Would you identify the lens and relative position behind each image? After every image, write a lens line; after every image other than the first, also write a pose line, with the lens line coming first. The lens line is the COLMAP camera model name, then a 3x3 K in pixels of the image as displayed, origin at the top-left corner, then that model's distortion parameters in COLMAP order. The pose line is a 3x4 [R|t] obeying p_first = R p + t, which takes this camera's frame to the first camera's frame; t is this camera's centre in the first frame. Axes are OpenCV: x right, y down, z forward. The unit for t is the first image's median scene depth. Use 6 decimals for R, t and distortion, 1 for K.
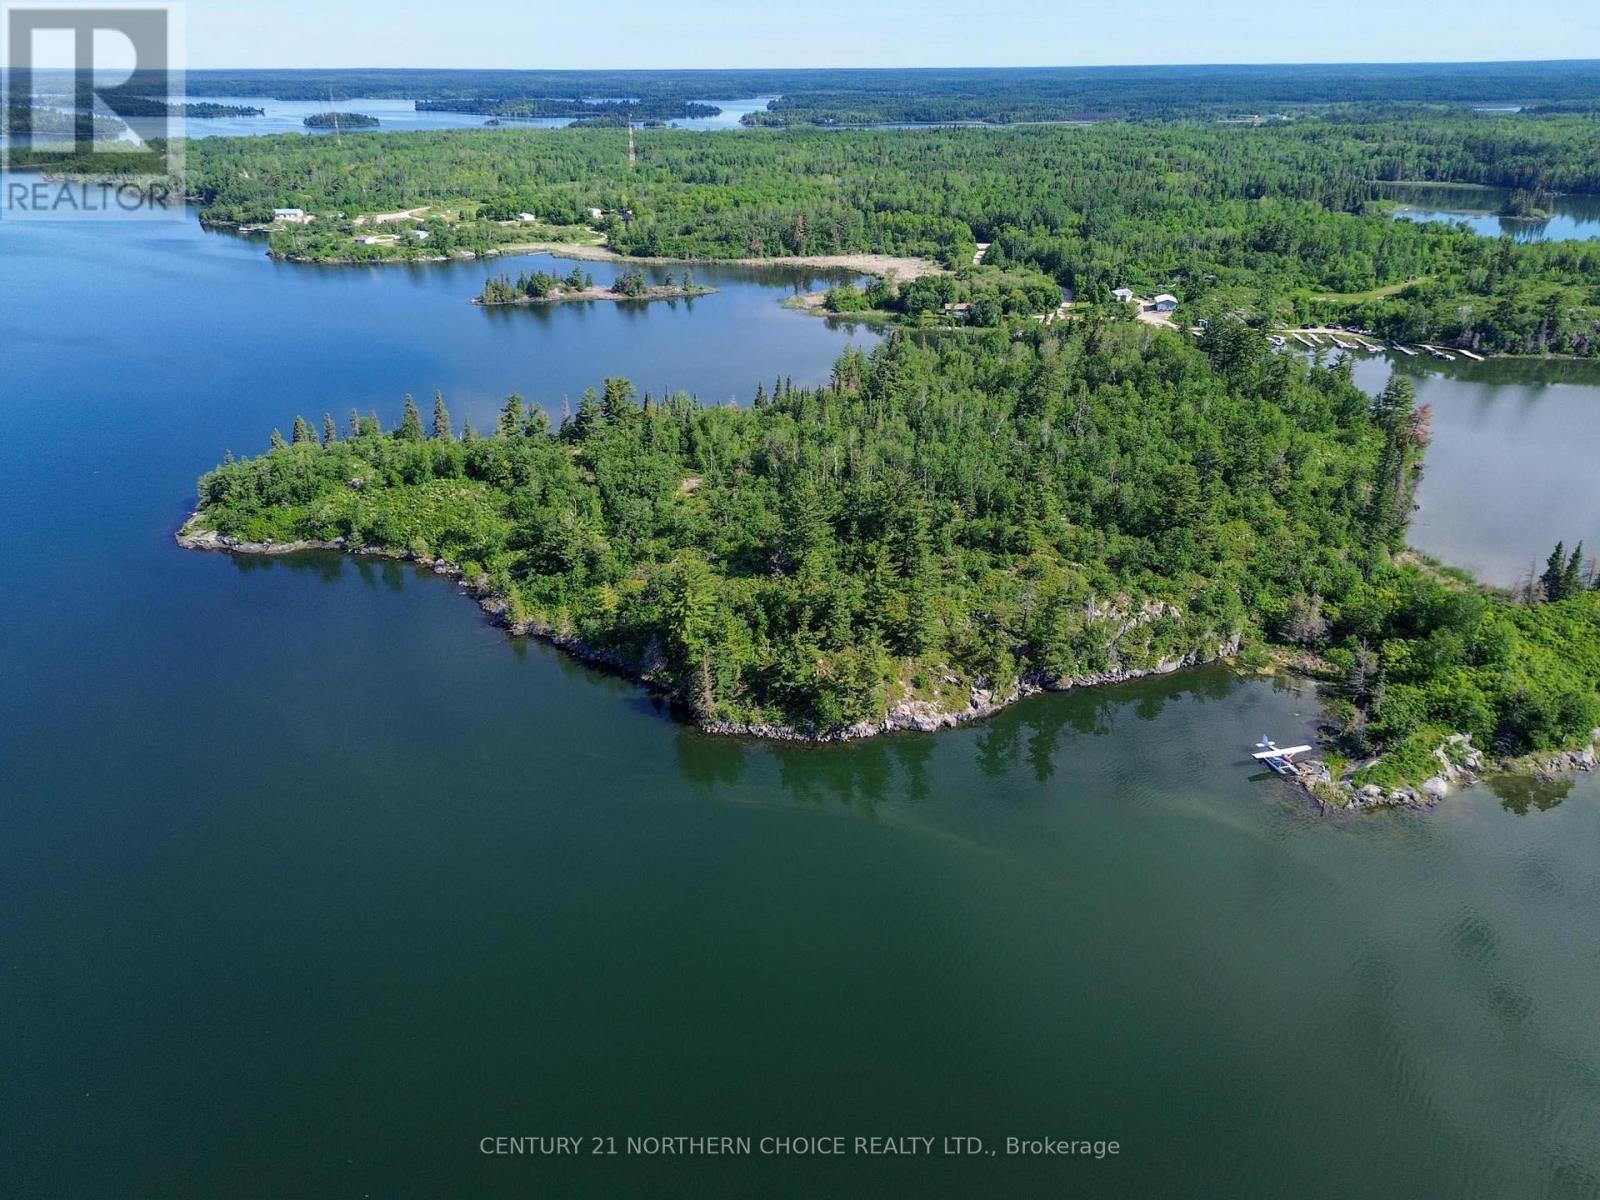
lens RADIAL K [[1135.4, 0, 799.8], [0, 1135.4, 595.2], [0, 0, 1]] dist [0.079373, -0.086425]
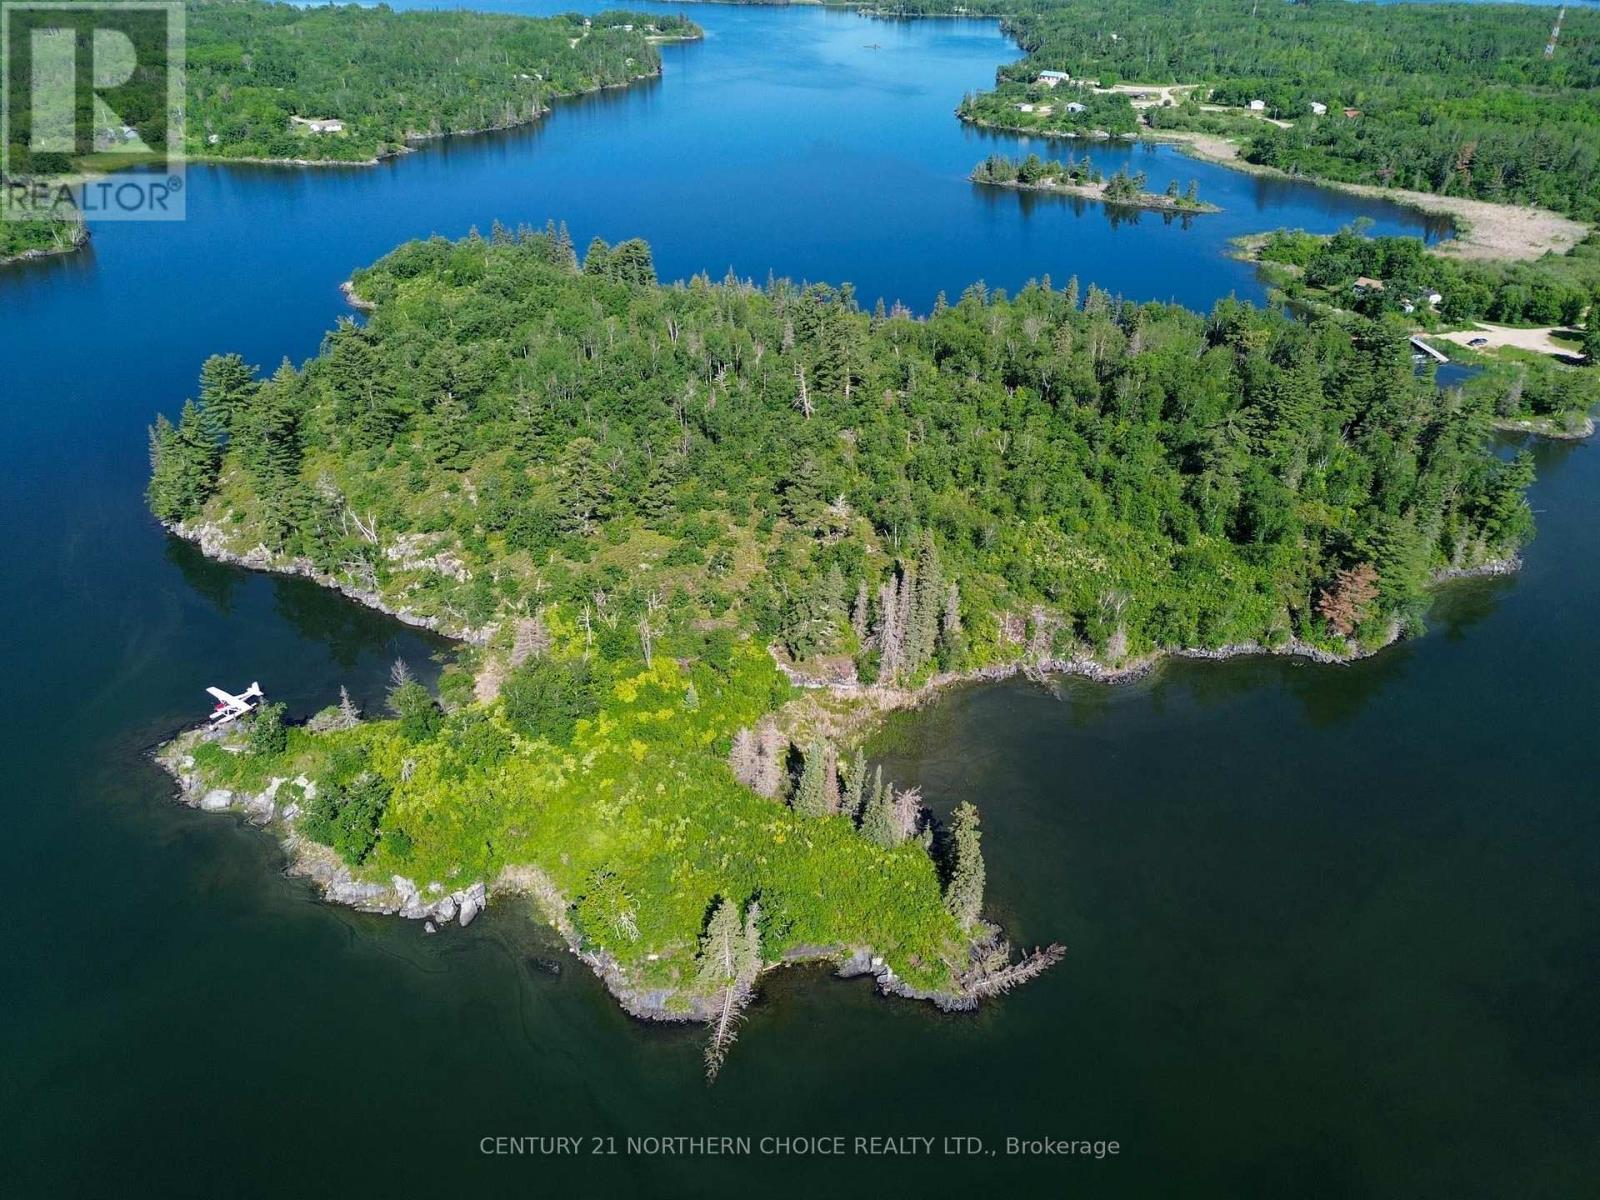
lens RADIAL K [[1136.6, 0, 798.7], [0, 1136.6, 601.3], [0, 0, 1]] dist [0.029443, -0.004188]
pose [[0.618290, 0.414421, -0.667812, 1.001444], [-0.343506, 0.906725, 0.244648, -0.253951], [0.706910, 0.078134, 0.702975, 0.501566]]
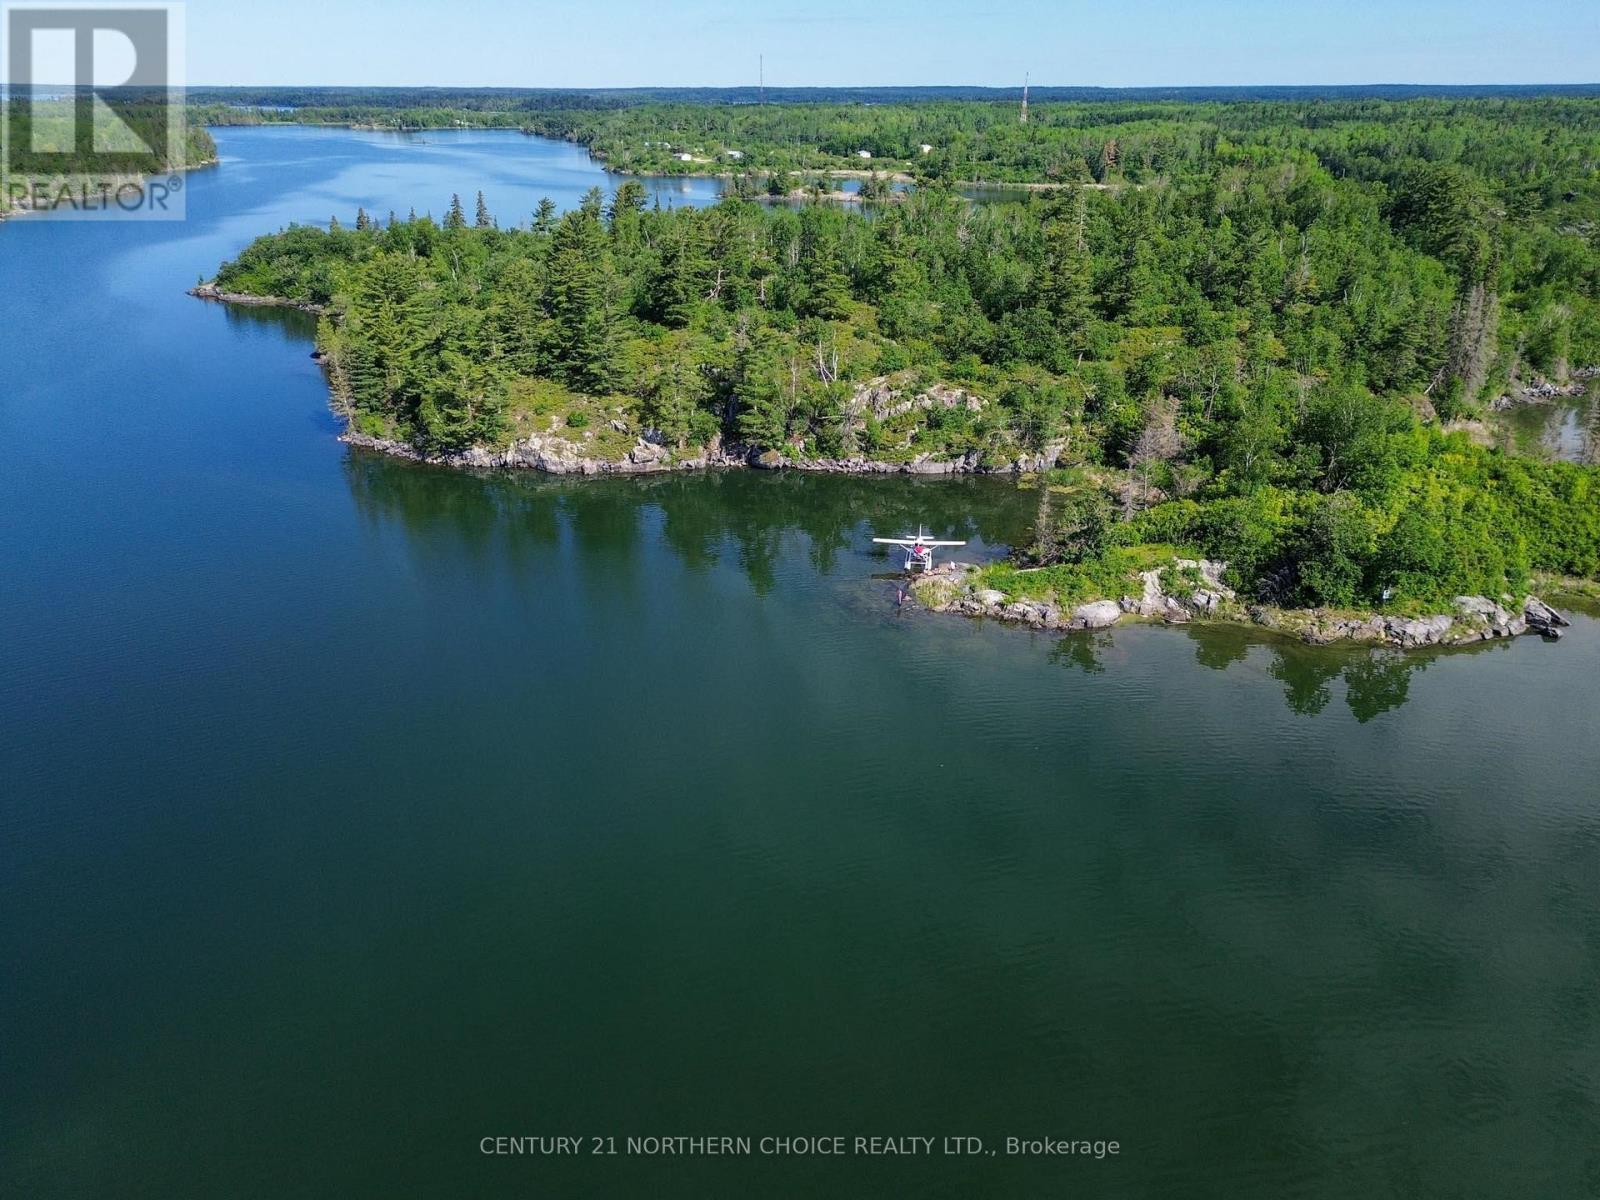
lens RADIAL K [[1130.0, 0, 800.0], [0, 1130.0, 603.2], [0, 0, 1]] dist [0.083122, -0.090452]
pose [[0.915192, 0.170630, -0.365115, 0.463099], [-0.174300, 0.984420, 0.023155, 0.129060], [0.363377, 0.042448, 0.930675, 0.262397]]
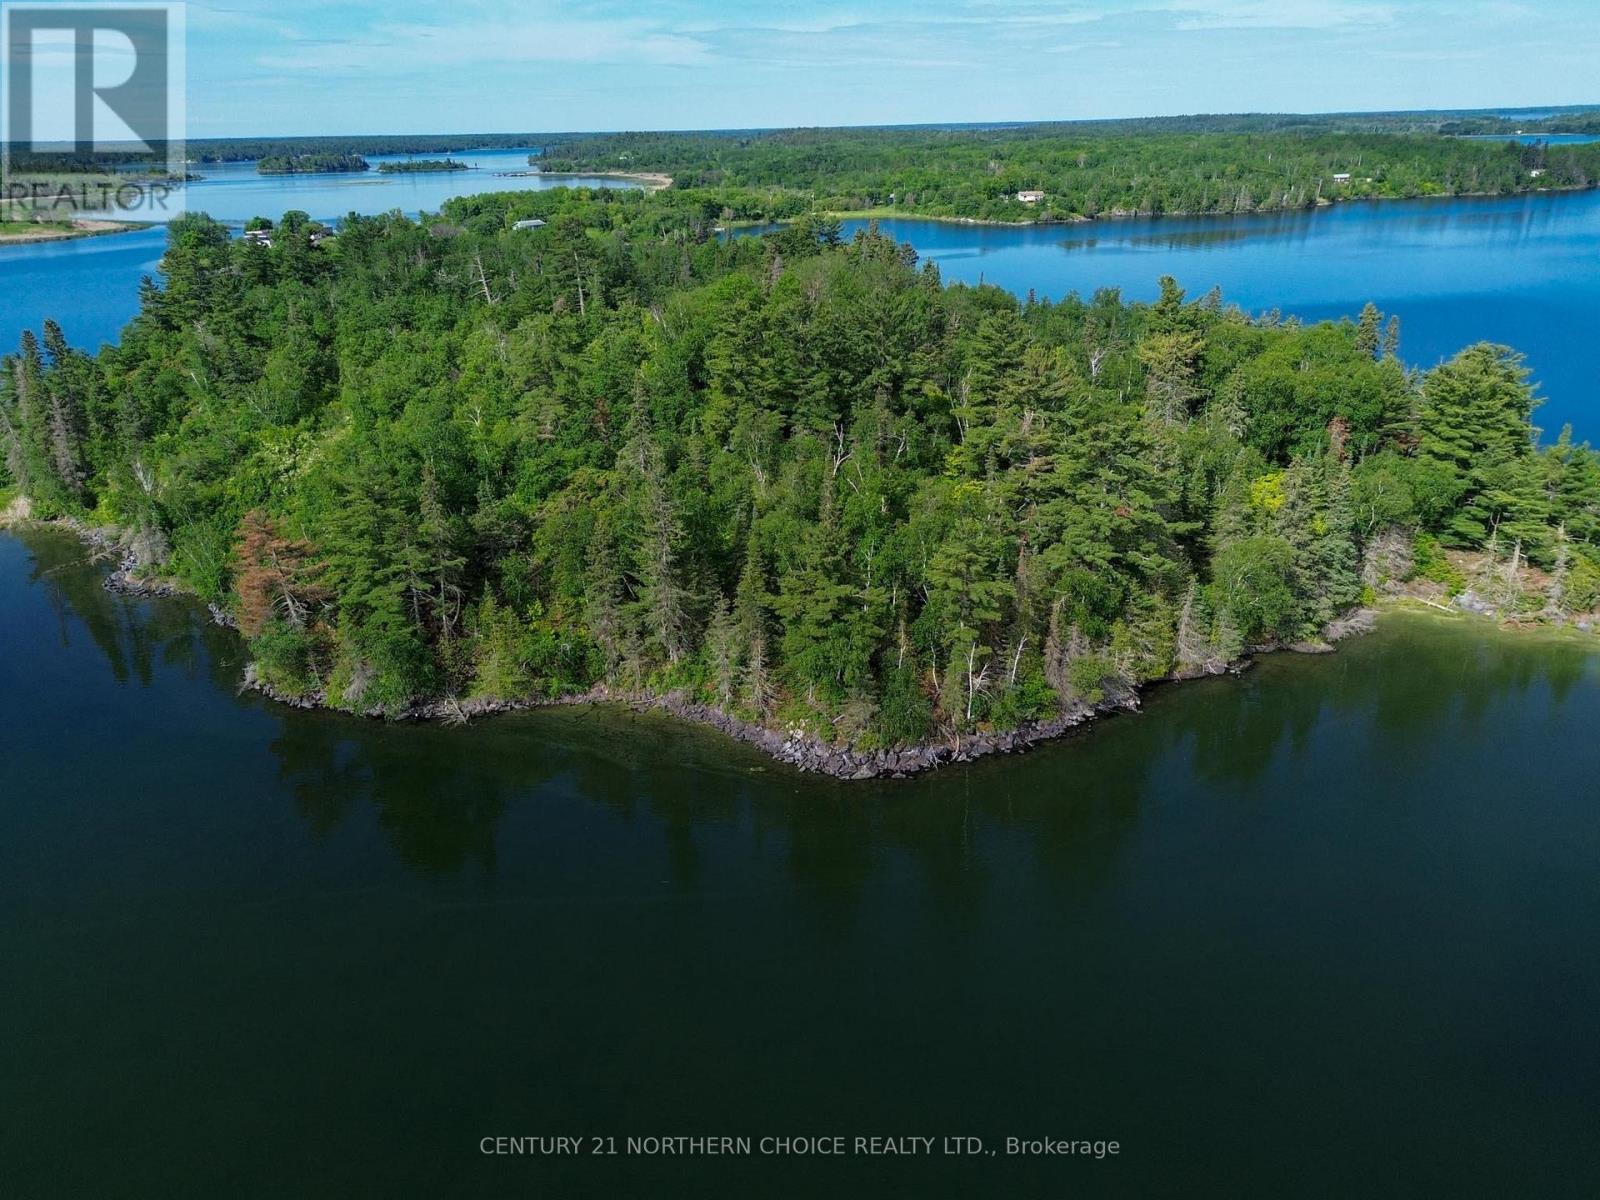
lens RADIAL K [[1130.0, 0, 800.0], [0, 1130.0, 603.2], [0, 0, 1]] dist [0.083122, -0.090452]
pose [[-0.251799, 0.383004, -0.888766, 1.049100], [-0.387068, 0.801849, 0.455210, -0.460223], [0.887003, 0.458635, -0.053656, 1.523552]]
